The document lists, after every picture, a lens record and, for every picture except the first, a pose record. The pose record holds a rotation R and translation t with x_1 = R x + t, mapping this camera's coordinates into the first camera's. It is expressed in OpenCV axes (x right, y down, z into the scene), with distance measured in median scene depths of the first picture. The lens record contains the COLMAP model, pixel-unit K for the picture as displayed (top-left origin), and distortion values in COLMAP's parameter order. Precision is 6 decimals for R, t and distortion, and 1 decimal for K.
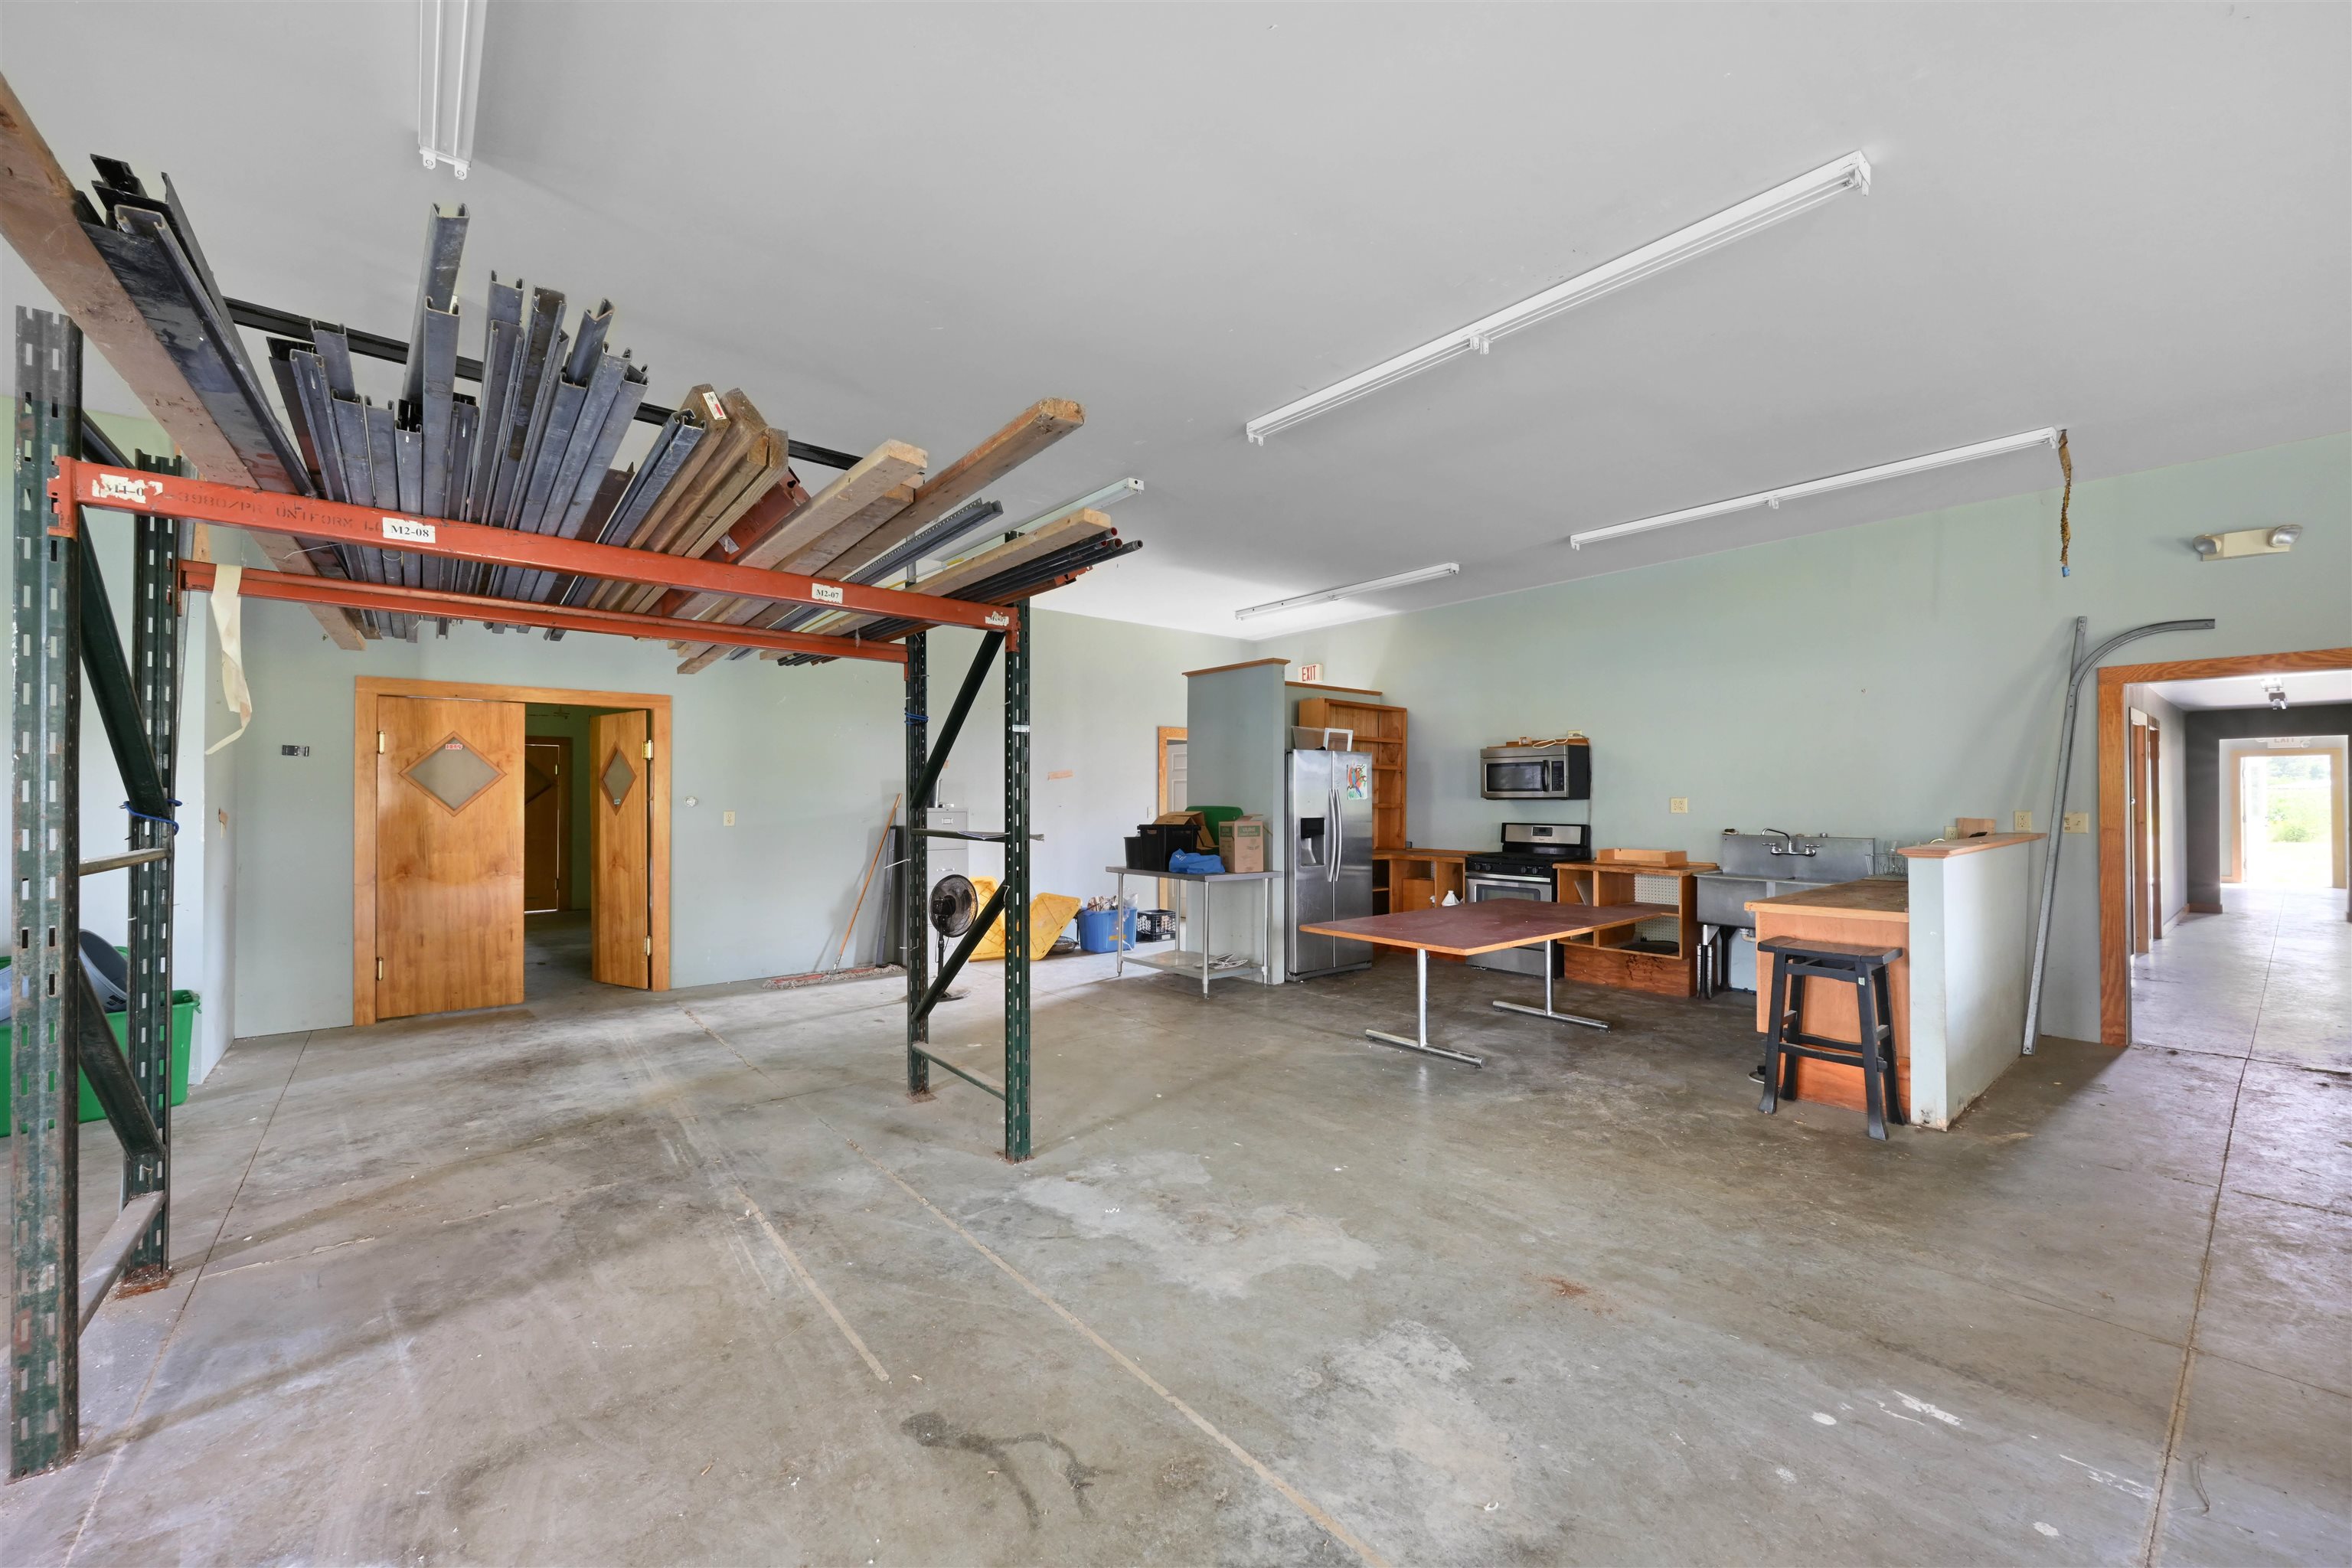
lens RADIAL K [[930.1, 0, 1173.3], [0, 930.1, 785.9], [0, 0, 1]] dist [-0.003295, 0.000924]
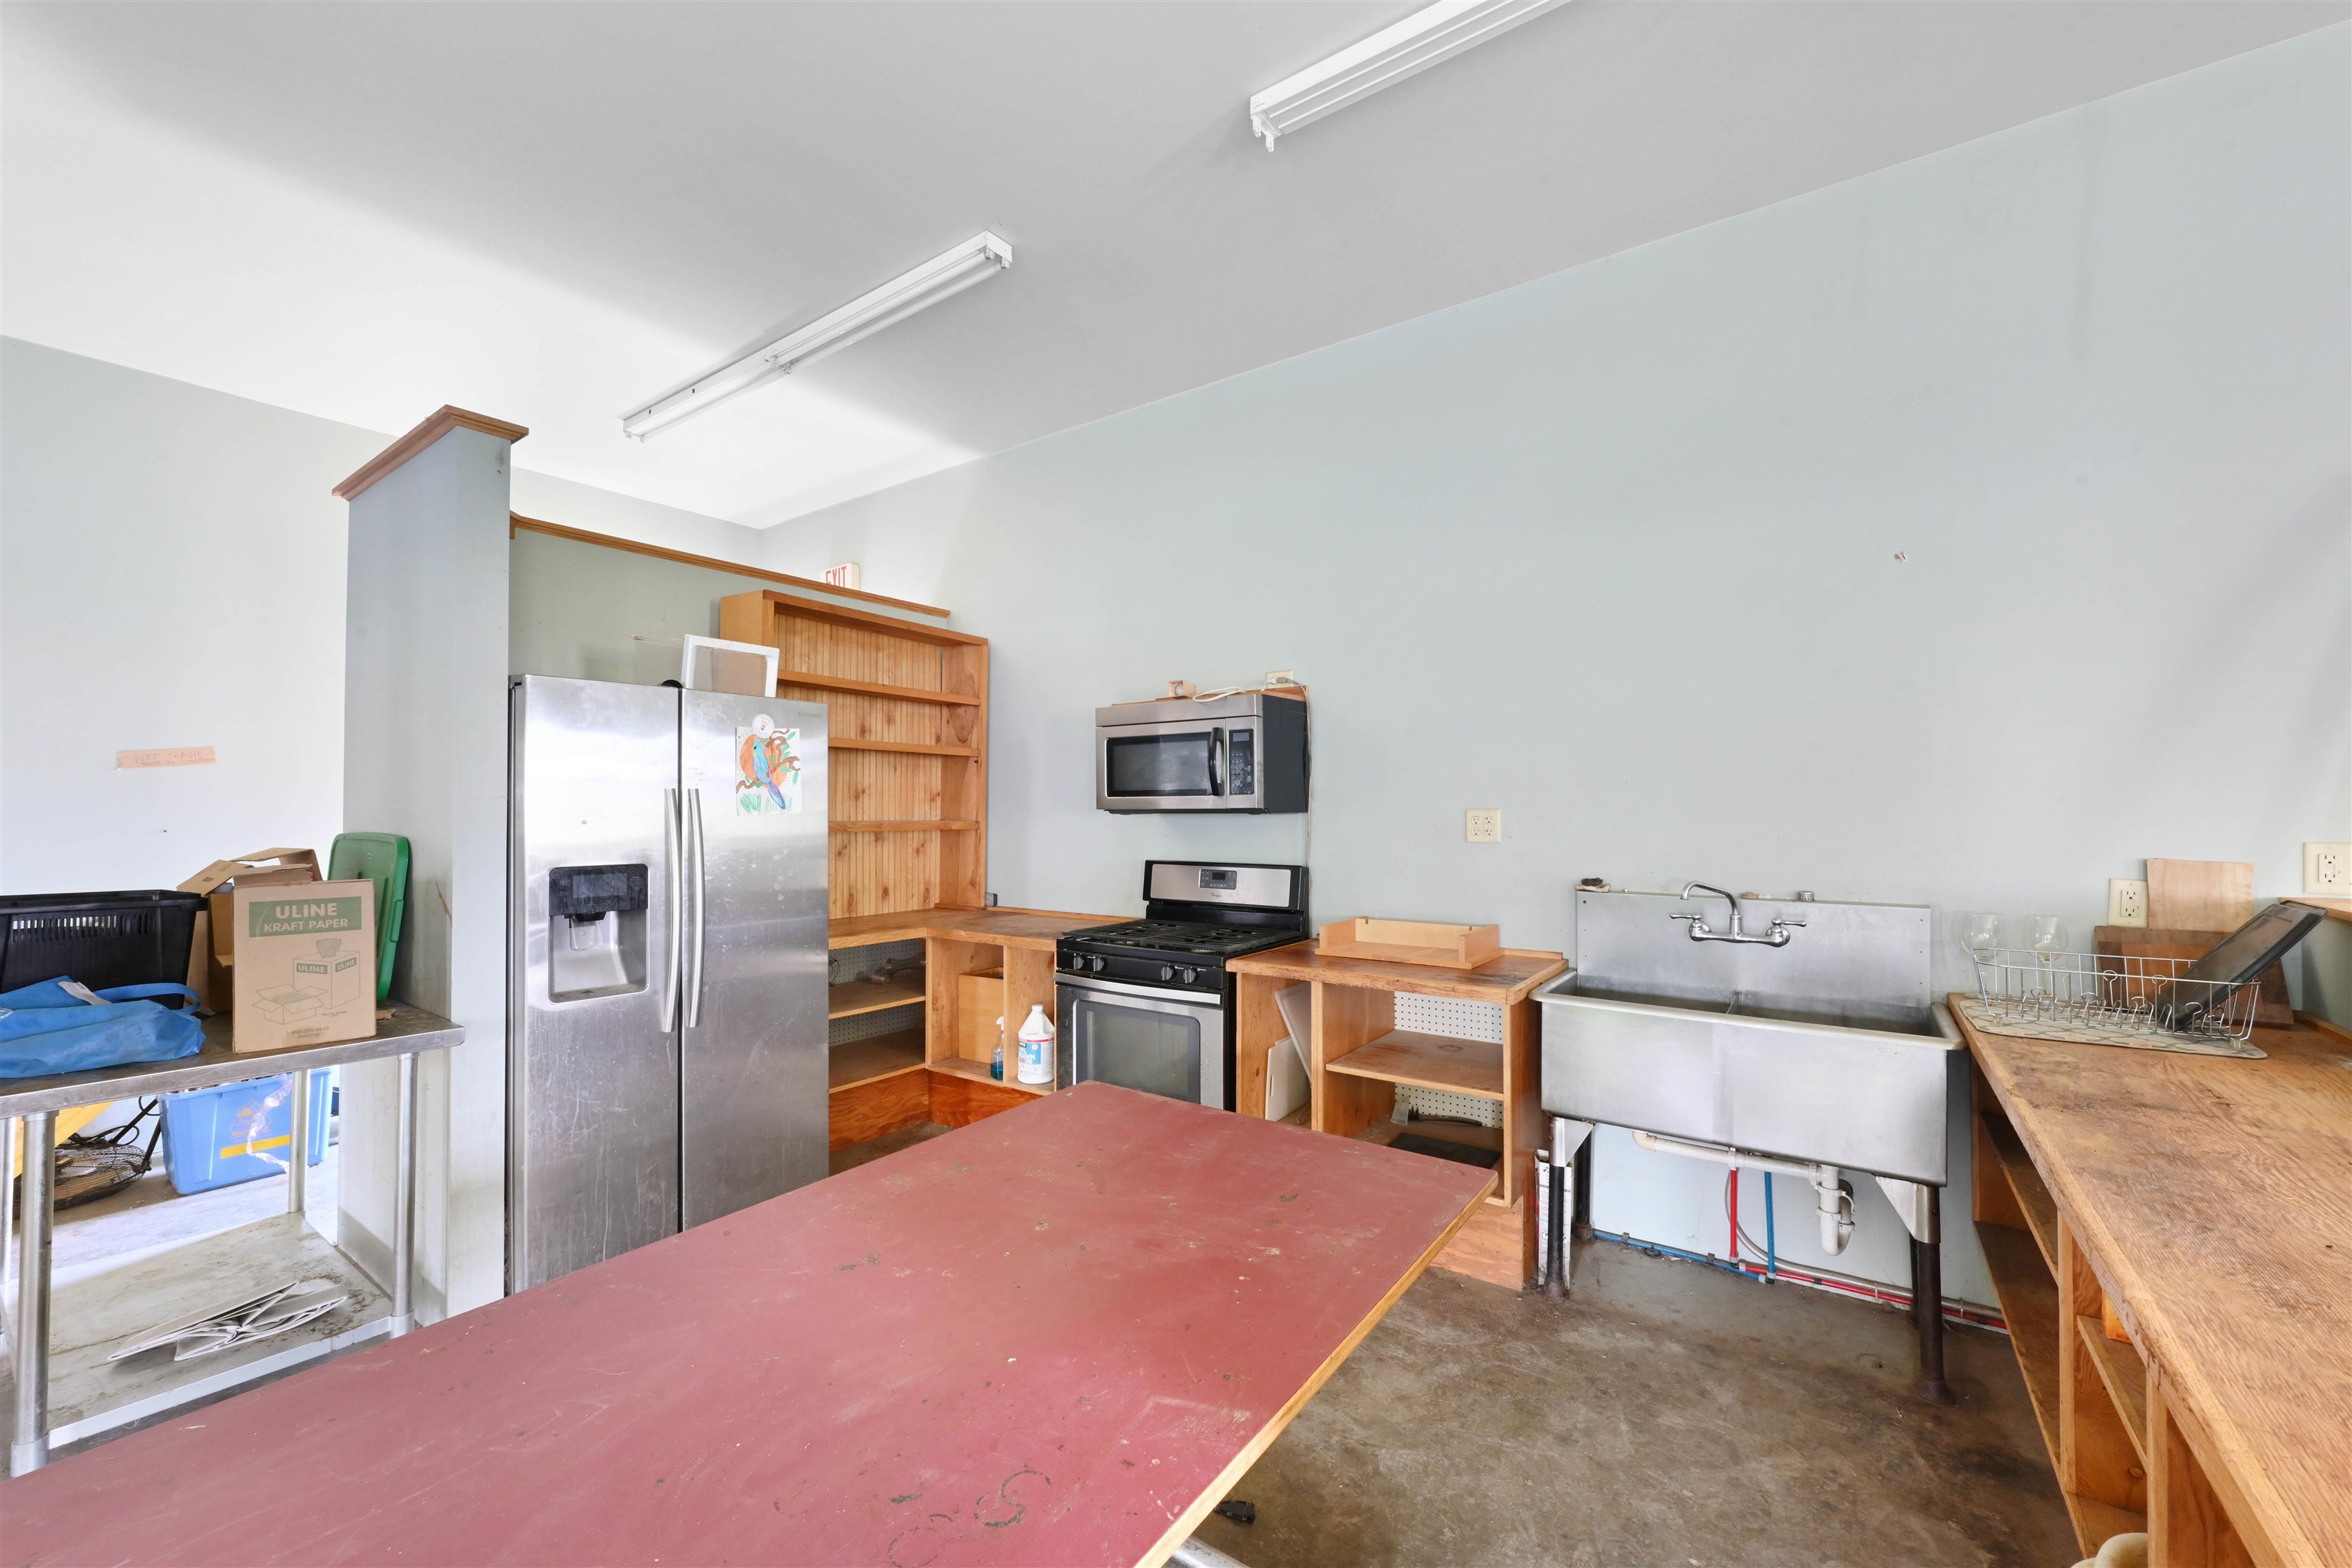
lens RADIAL K [[930.1, 0, 1180.0], [0, 930.1, 794.0], [0, 0, 1]] dist [-0.003295, 0.000924]
pose [[0.964498, 0.002182, 0.264083, 0.259724], [-0.001512, 0.999995, -0.002742, 0.006357], [-0.264087, 0.002245, 0.964496, 0.559055]]
